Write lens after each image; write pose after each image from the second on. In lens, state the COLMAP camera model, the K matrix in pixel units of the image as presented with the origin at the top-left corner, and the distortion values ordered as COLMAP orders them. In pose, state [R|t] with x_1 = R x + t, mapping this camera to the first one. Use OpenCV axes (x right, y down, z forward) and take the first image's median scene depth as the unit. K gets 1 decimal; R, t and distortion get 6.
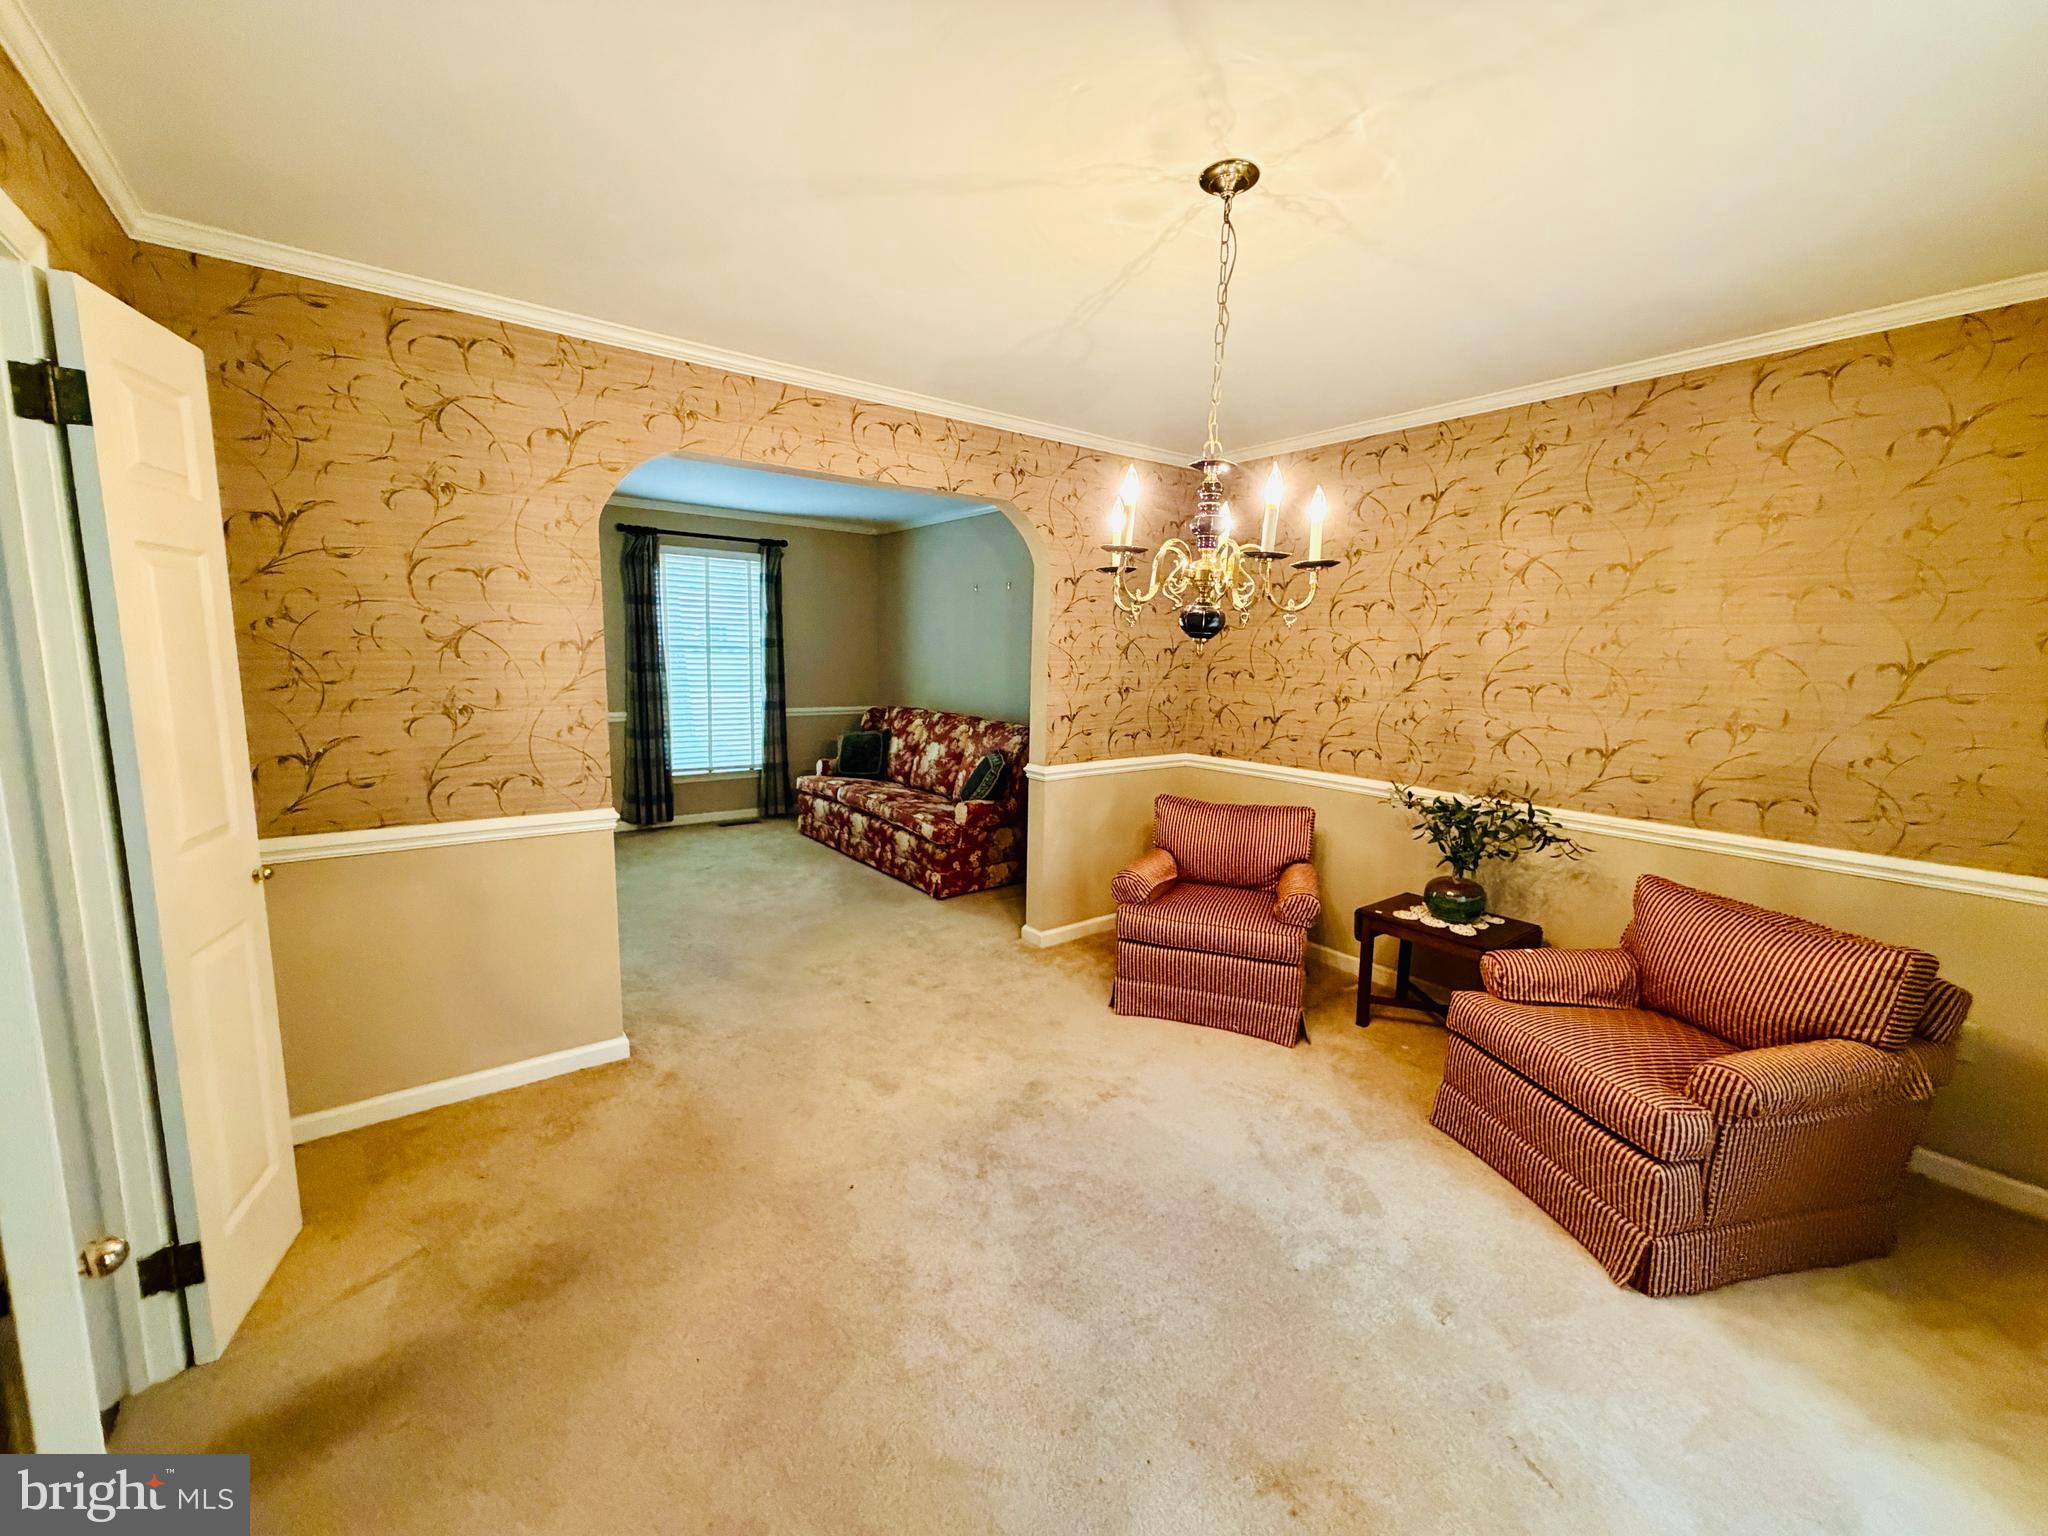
lens RADIAL K [[815.8, 0, 1019.8], [0, 815.8, 762.2], [0, 0, 1]] dist [0.000891, 0.000255]
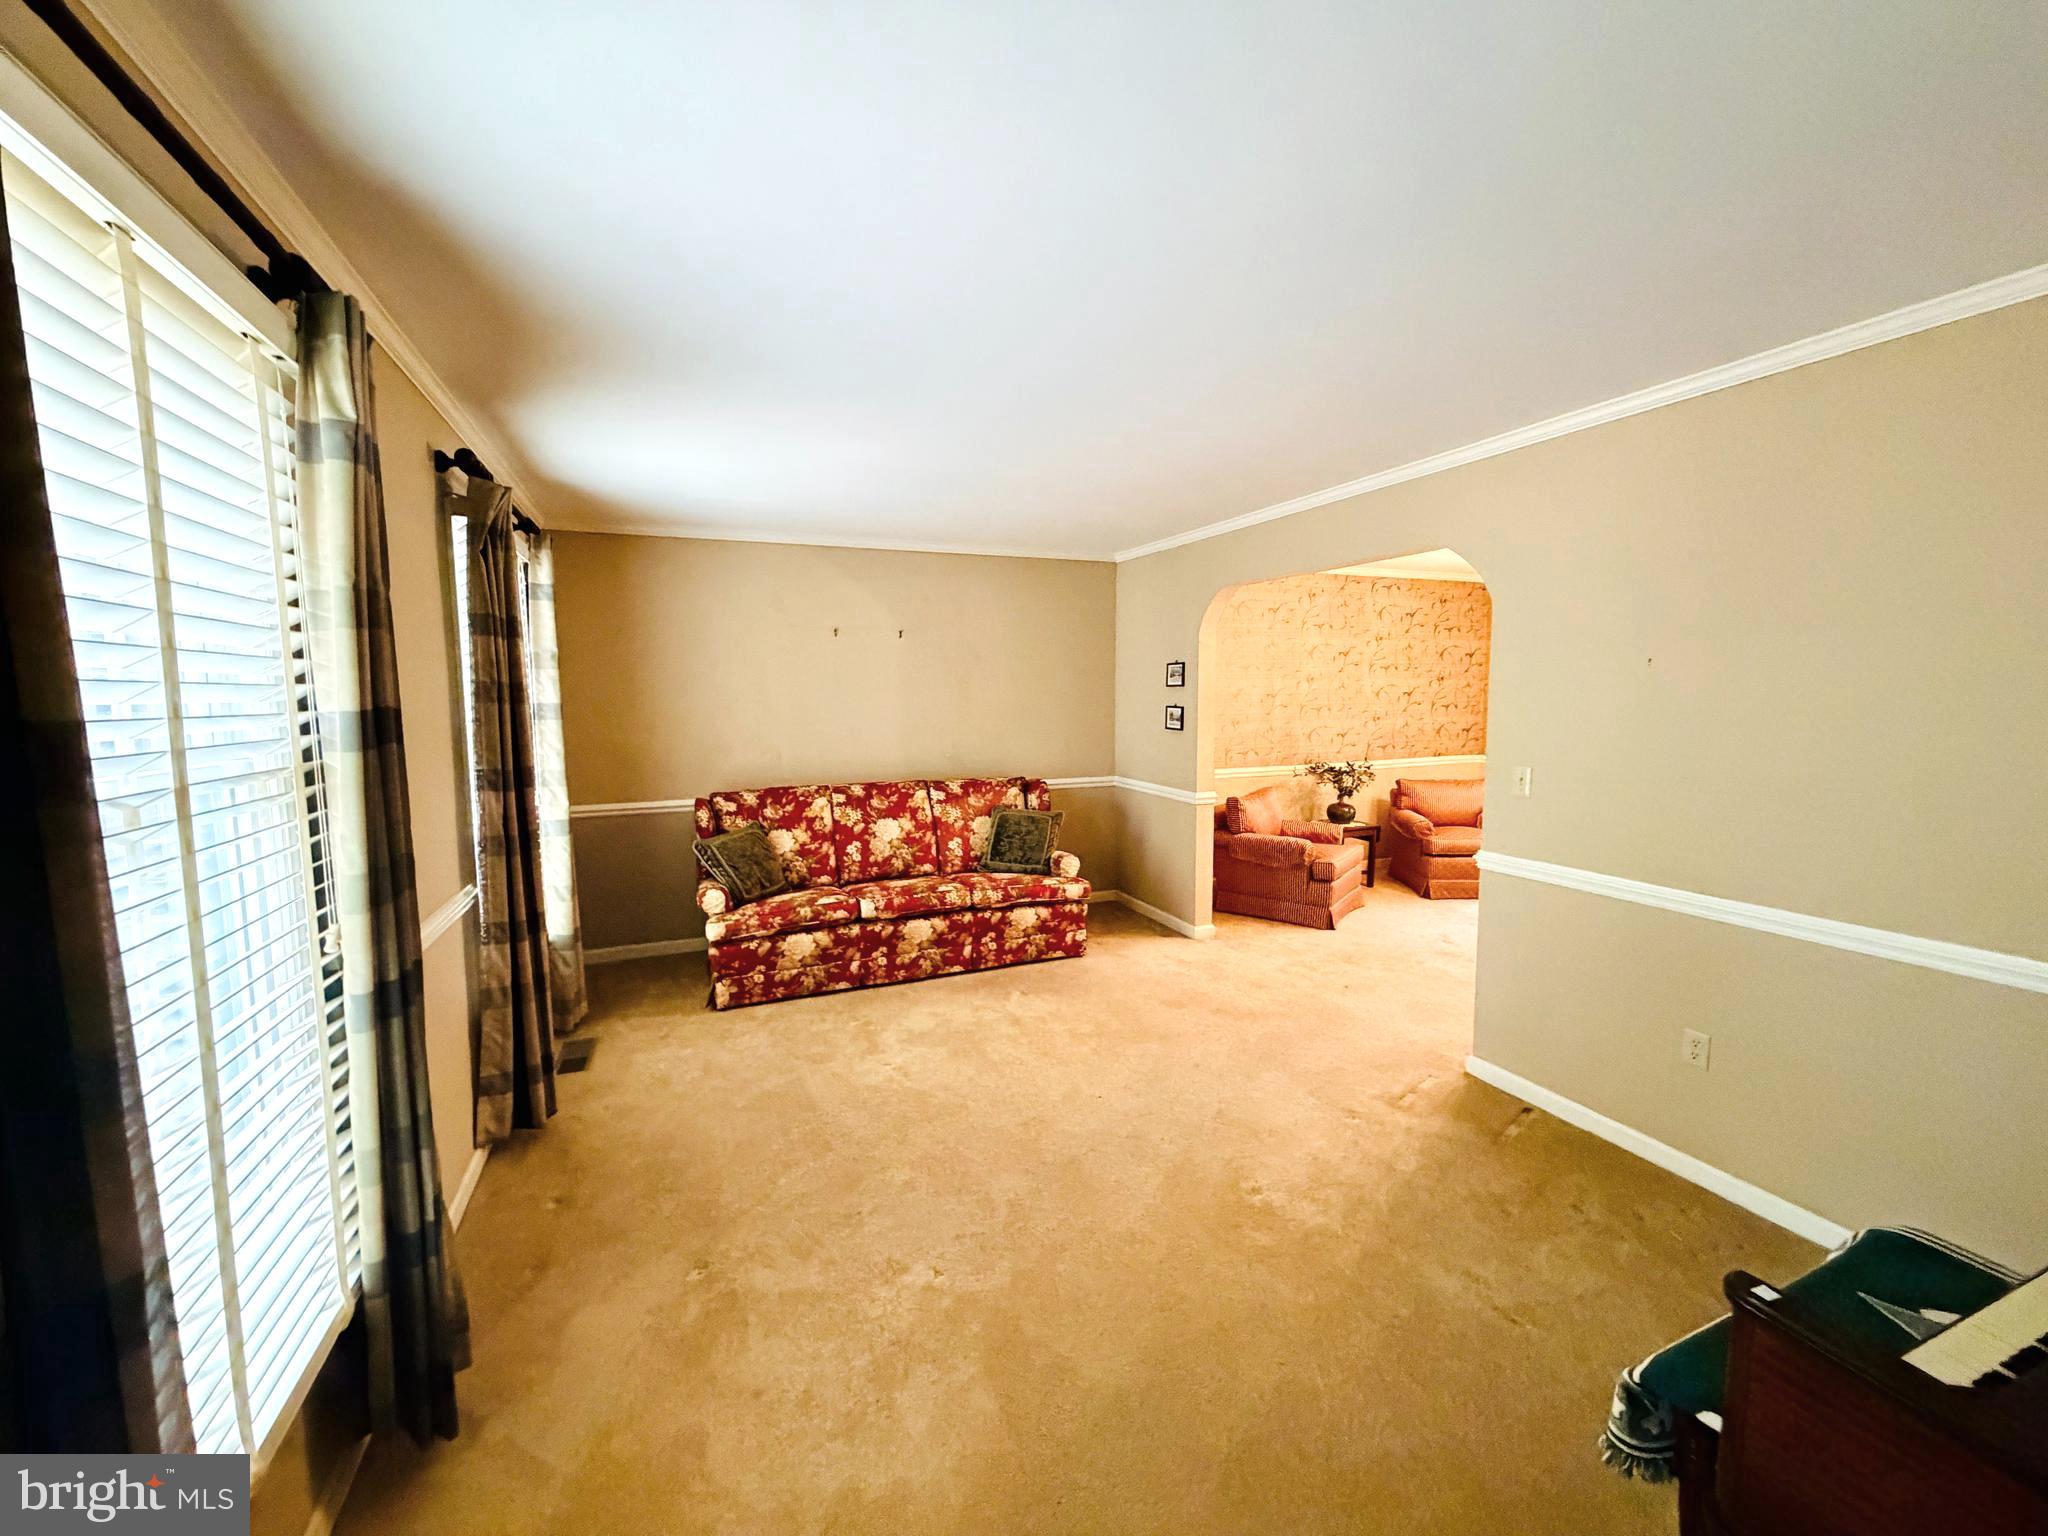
lens RADIAL K [[815.8, 0, 1019.8], [0, 815.8, 762.2], [0, 0, 1]] dist [0.000891, 0.000255]
pose [[0.256252, -0.111189, 0.960194, -1.023812], [0.151532, 0.985701, 0.073702, -0.145248], [-0.954659, 0.126614, 0.269436, 0.764103]]
